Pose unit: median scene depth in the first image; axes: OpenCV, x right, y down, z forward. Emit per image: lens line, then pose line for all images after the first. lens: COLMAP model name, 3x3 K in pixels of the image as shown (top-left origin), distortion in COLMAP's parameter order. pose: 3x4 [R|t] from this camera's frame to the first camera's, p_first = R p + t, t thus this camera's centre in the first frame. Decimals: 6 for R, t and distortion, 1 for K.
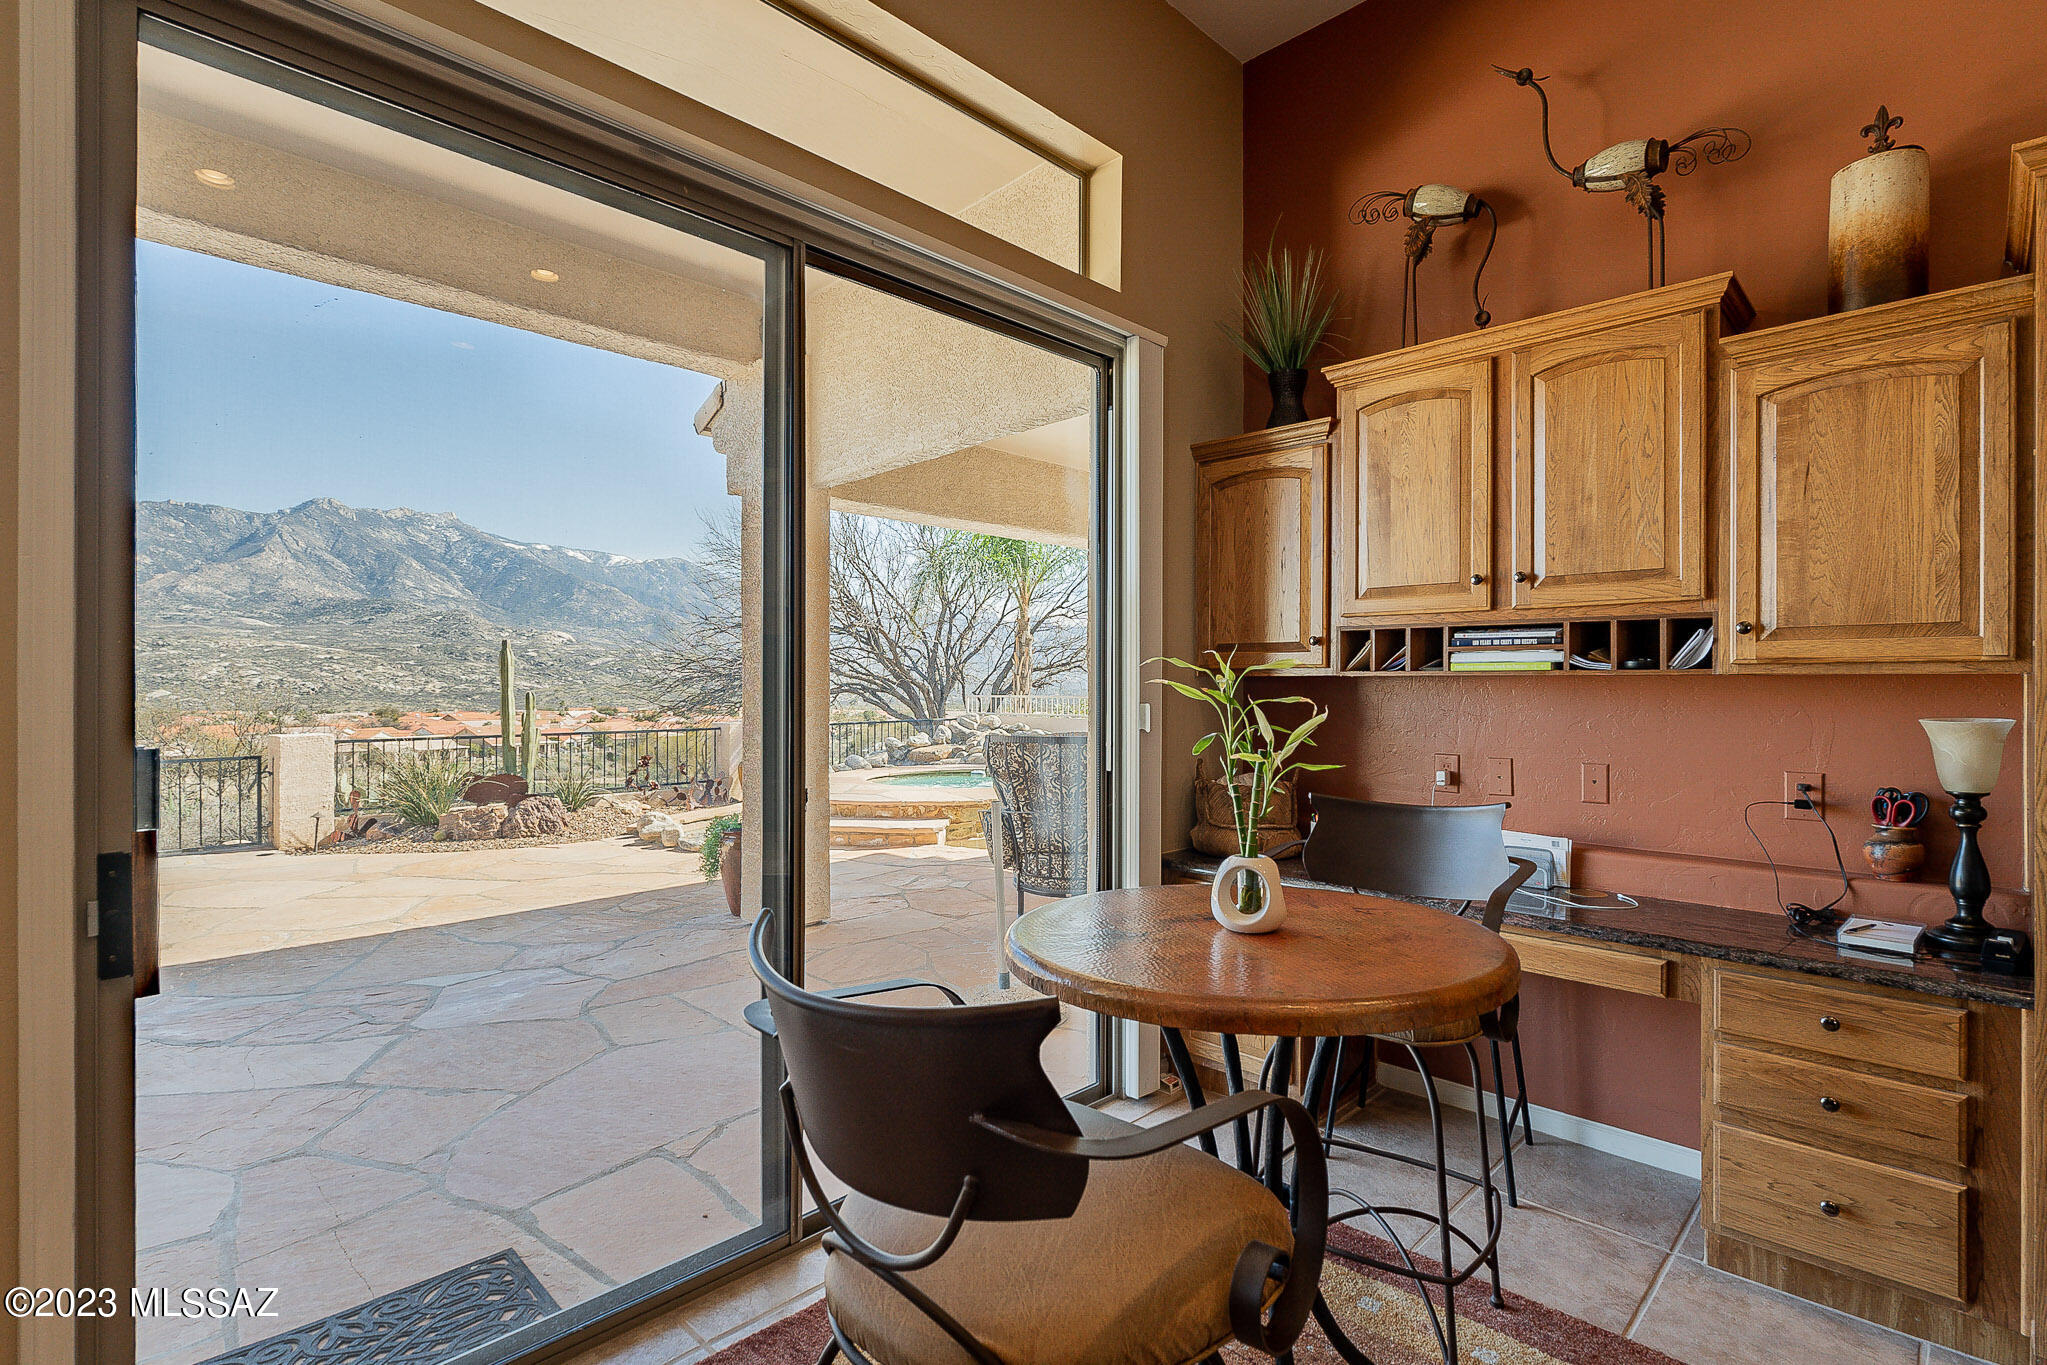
lens RADIAL K [[965.6, 0, 1023.5], [0, 965.6, 682.5], [0, 0, 1]] dist [-0.002553, 0.000057]
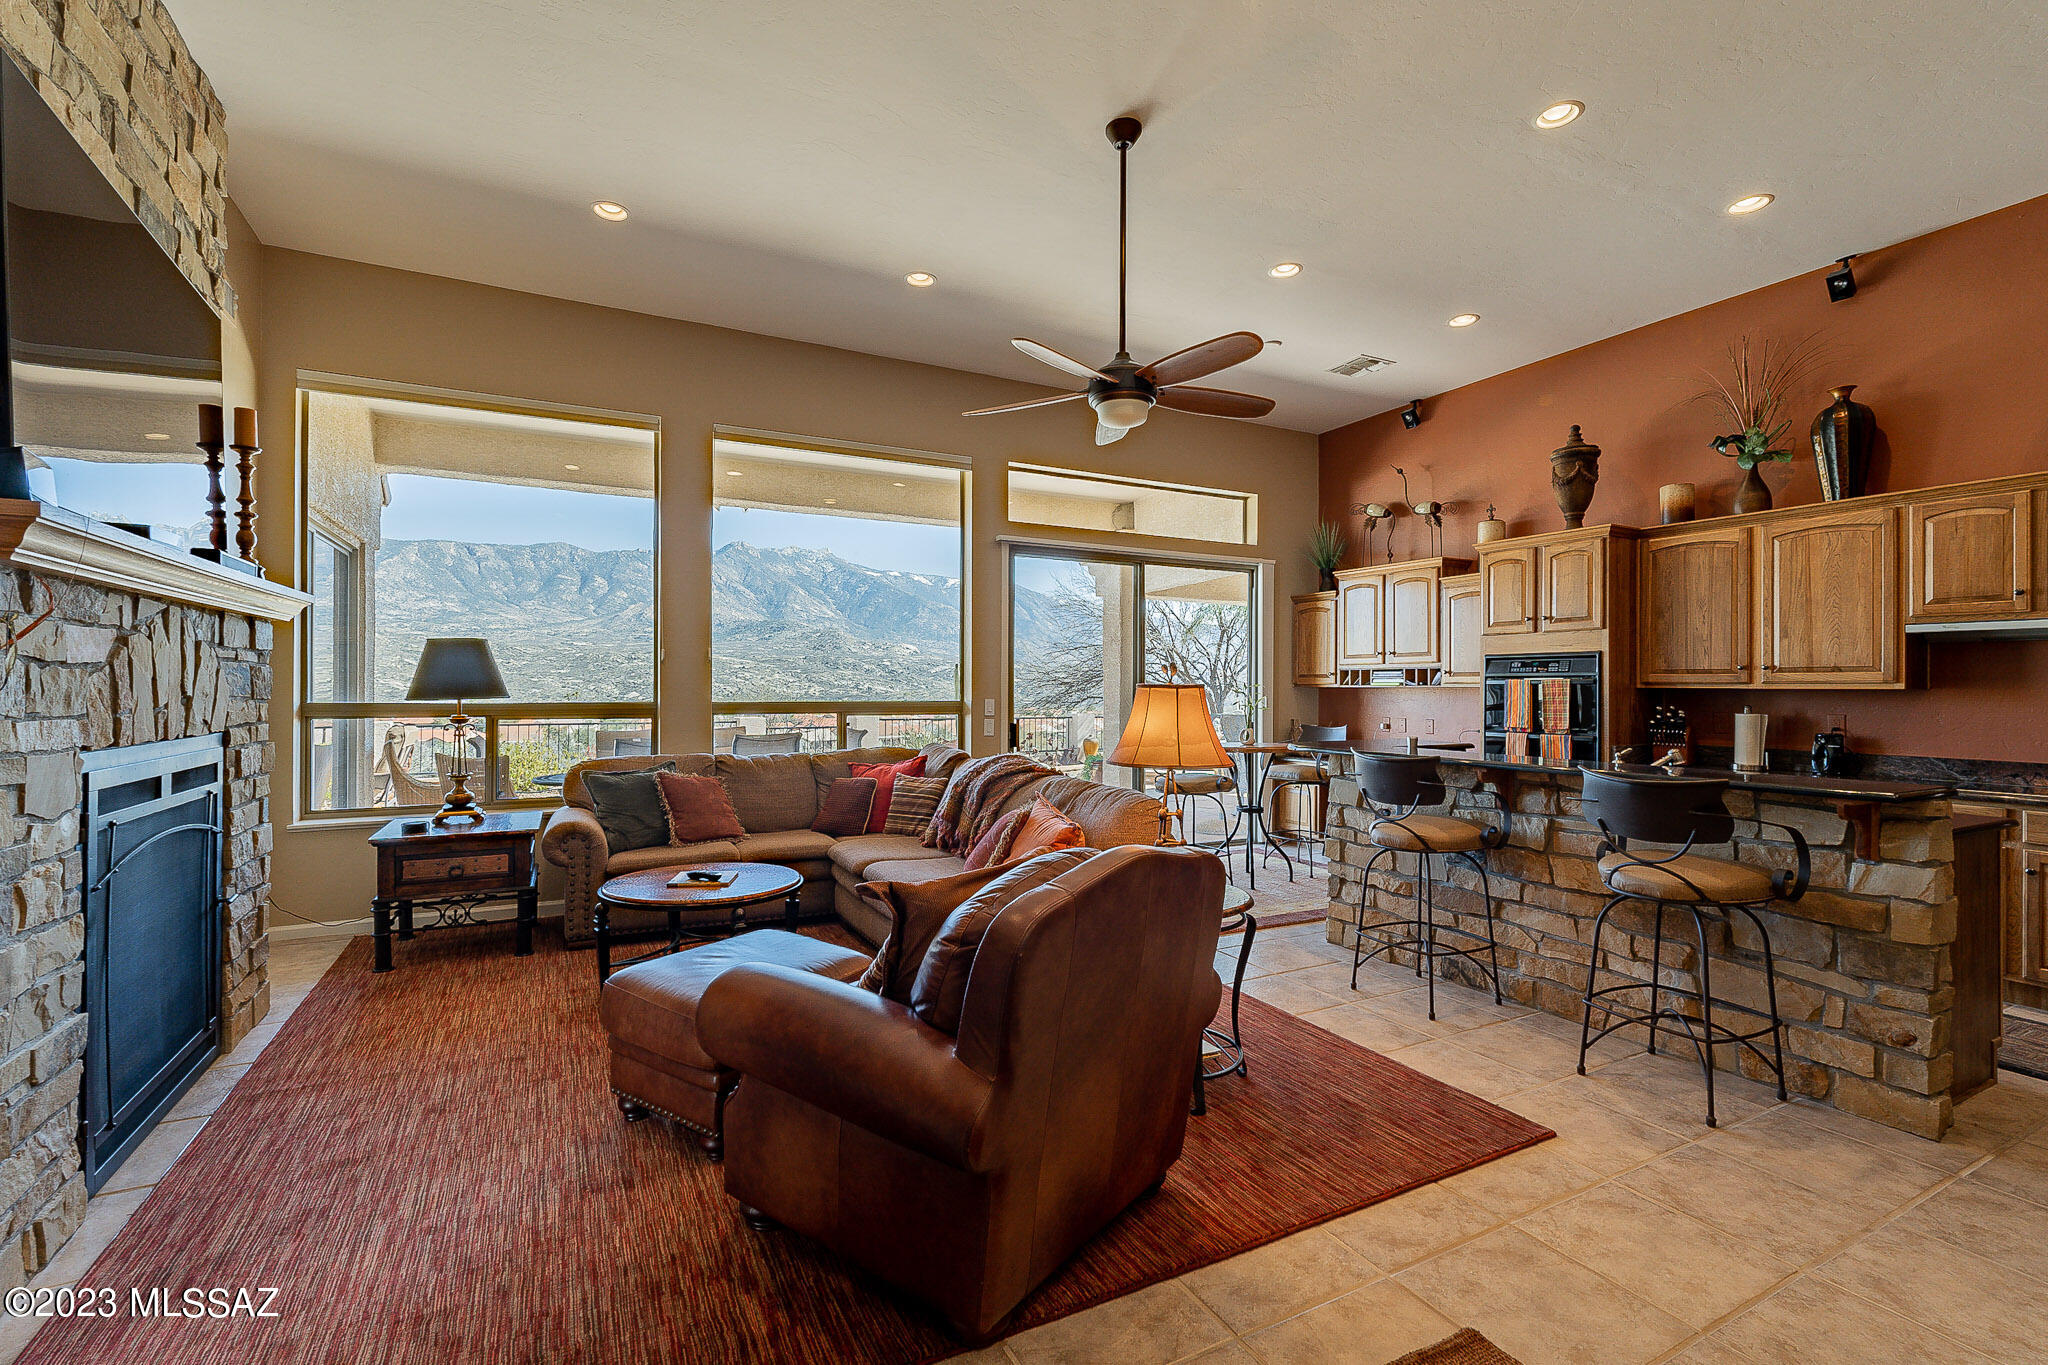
lens RADIAL K [[899.0, 0, 1024.0], [0, 899.0, 682.5], [0, 0, 1]] dist [-0.003615, 0.000213]
pose [[0.950008, 0.000103, -0.312225, 0.267158], [-0.001887, 0.999984, -0.005412, -0.004919], [0.312219, 0.005730, 0.949993, -1.593076]]
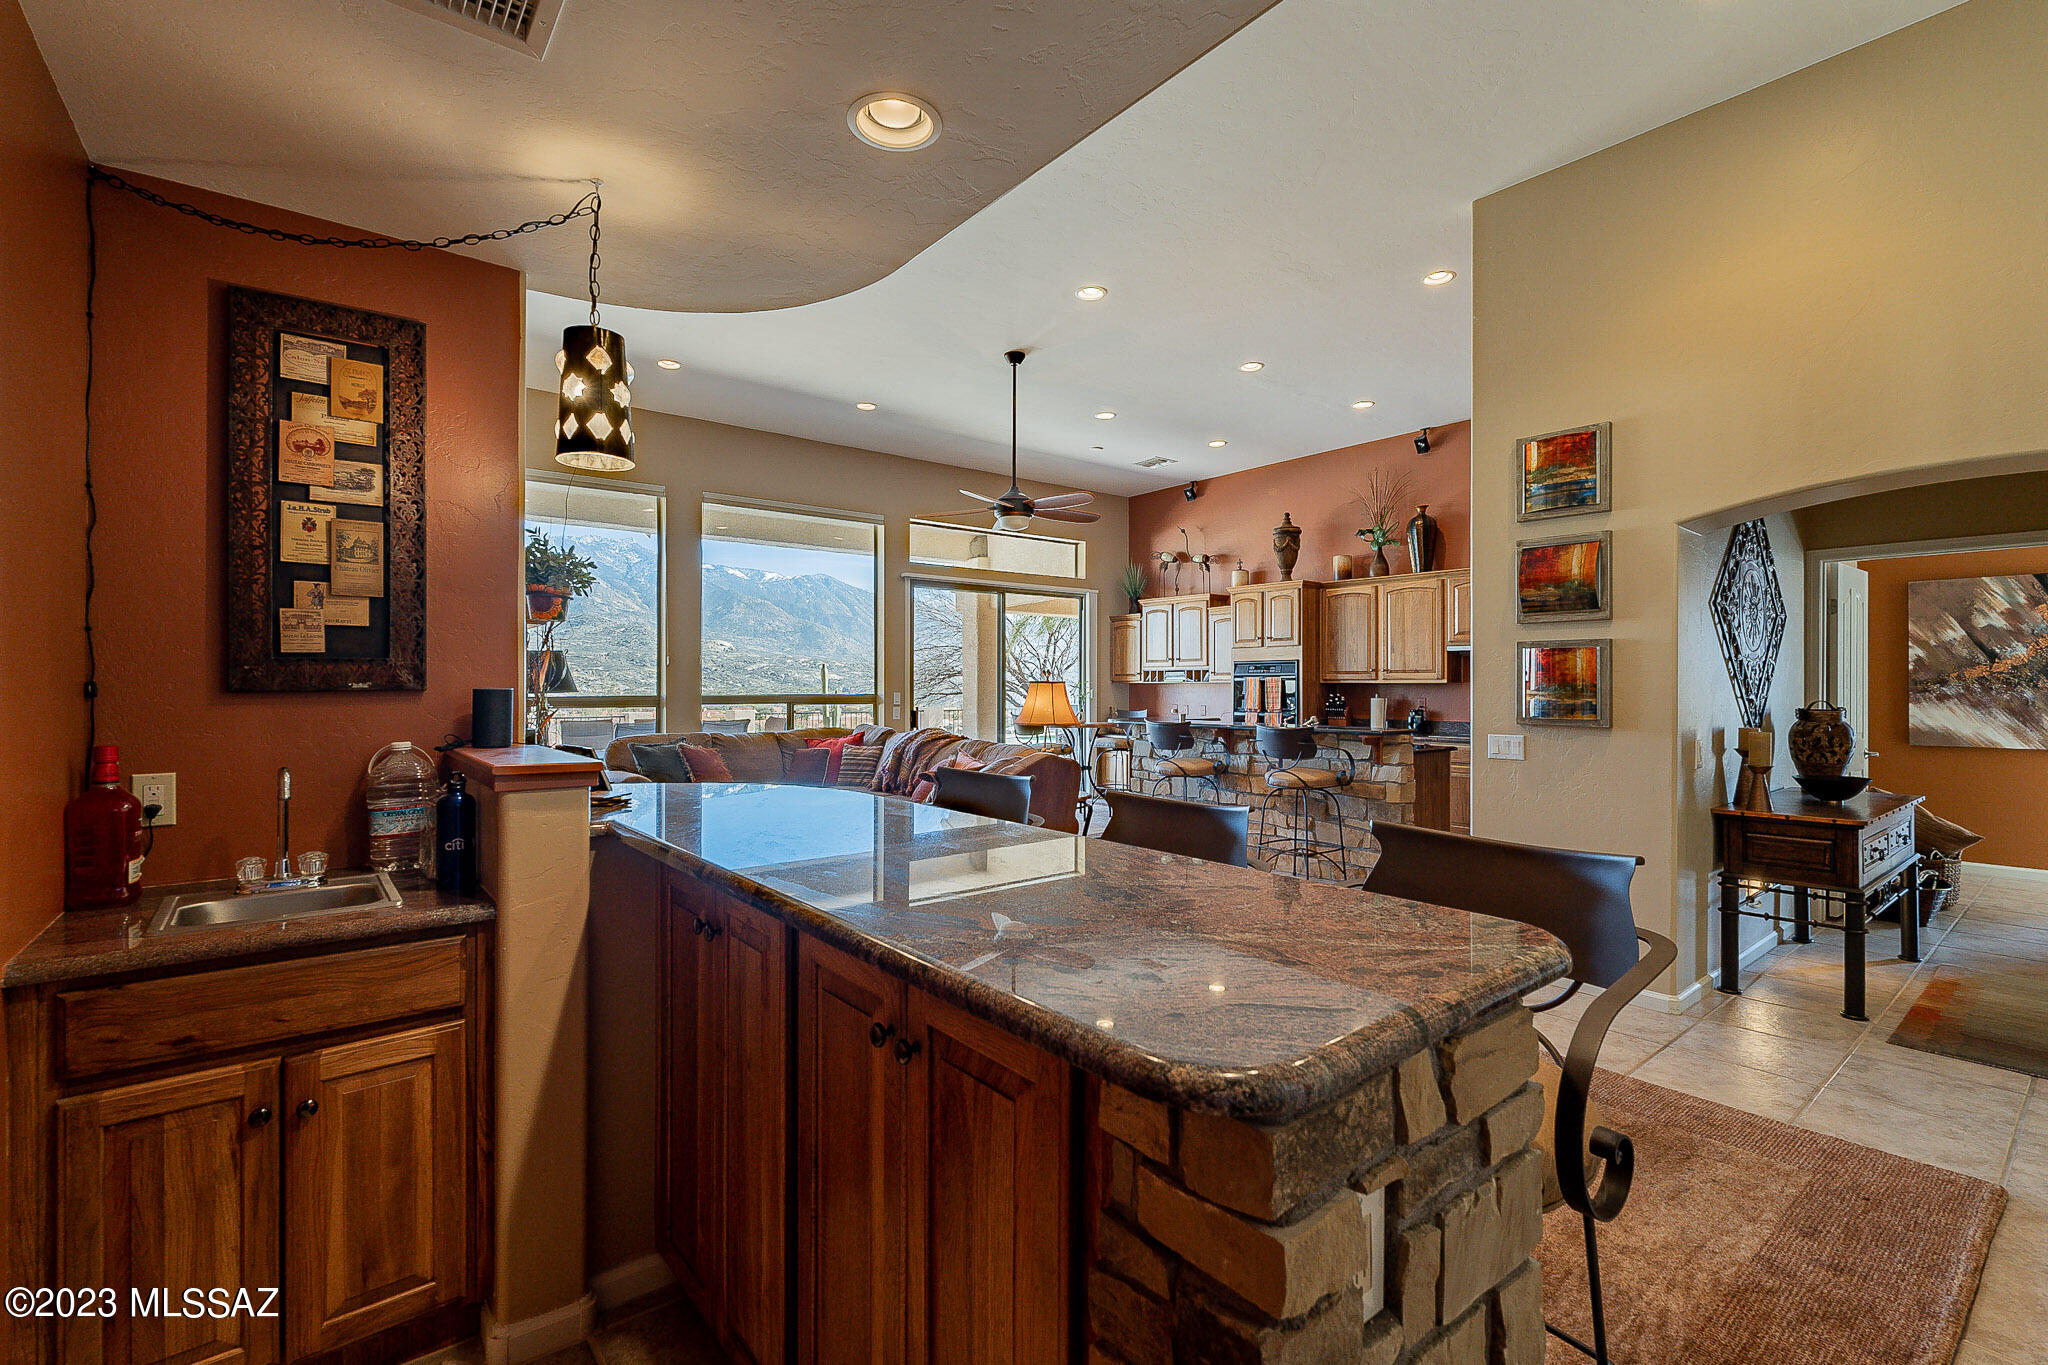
lens RADIAL K [[902.9, 0, 1024.0], [0, 902.9, 682.5], [0, 0, 1]] dist [-0.005477, 0.000105]
pose [[0.992559, -0.001708, -0.121753, 0.287700], [0.001361, 0.999995, -0.002928, -0.000140], [0.121757, 0.002740, 0.992556, -2.439453]]
